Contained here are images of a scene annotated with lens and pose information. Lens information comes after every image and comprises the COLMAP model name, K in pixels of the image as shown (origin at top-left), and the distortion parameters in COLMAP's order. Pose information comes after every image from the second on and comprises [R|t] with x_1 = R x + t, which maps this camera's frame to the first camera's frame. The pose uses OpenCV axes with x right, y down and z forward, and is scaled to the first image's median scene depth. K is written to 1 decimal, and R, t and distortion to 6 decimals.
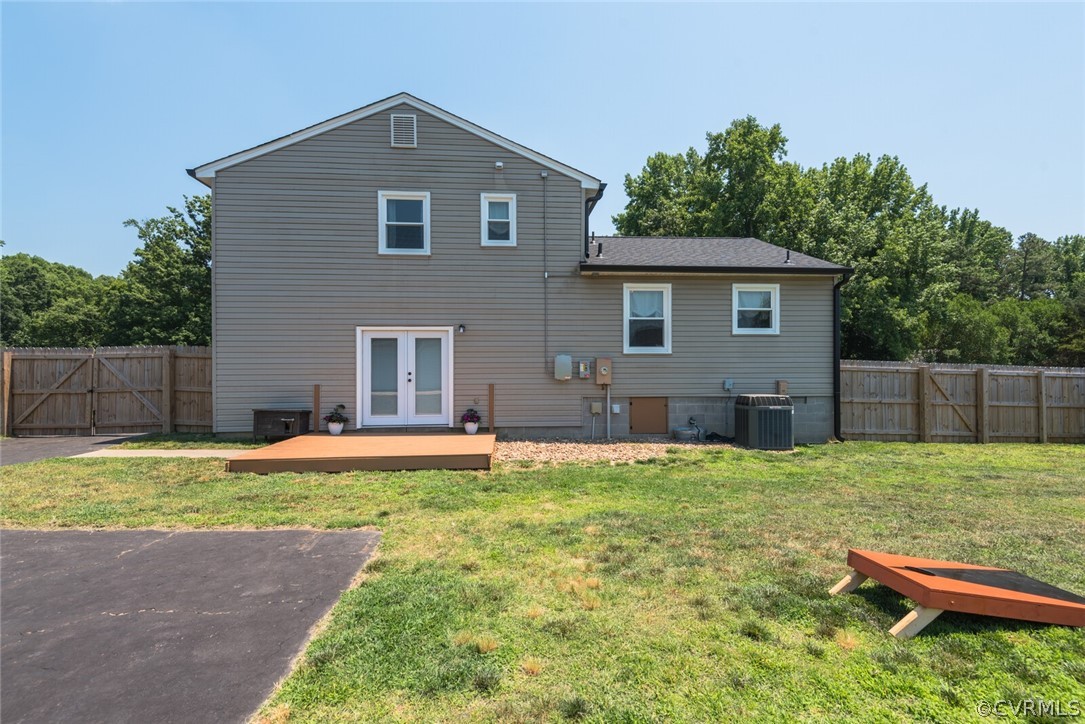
lens RADIAL K [[500.4, 0, 539.7], [0, 500.4, 358.8], [0, 0, 1]] dist [0.017394, -0.009051]
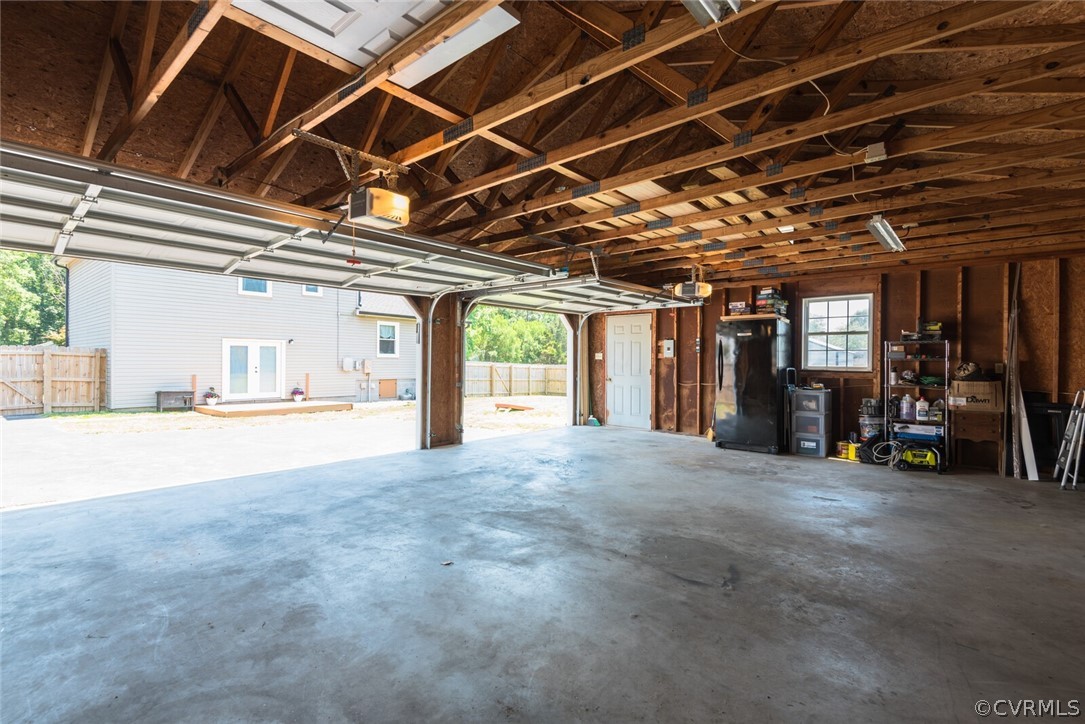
lens RADIAL K [[500.4, 0, 532.0], [0, 500.4, 355.5], [0, 0, 1]] dist [0.017394, -0.009051]
pose [[0.715520, 0.015268, 0.698425, -0.760687], [-0.018655, 0.999822, -0.002745, -0.022730], [-0.698343, -0.011065, 0.715678, -0.814948]]
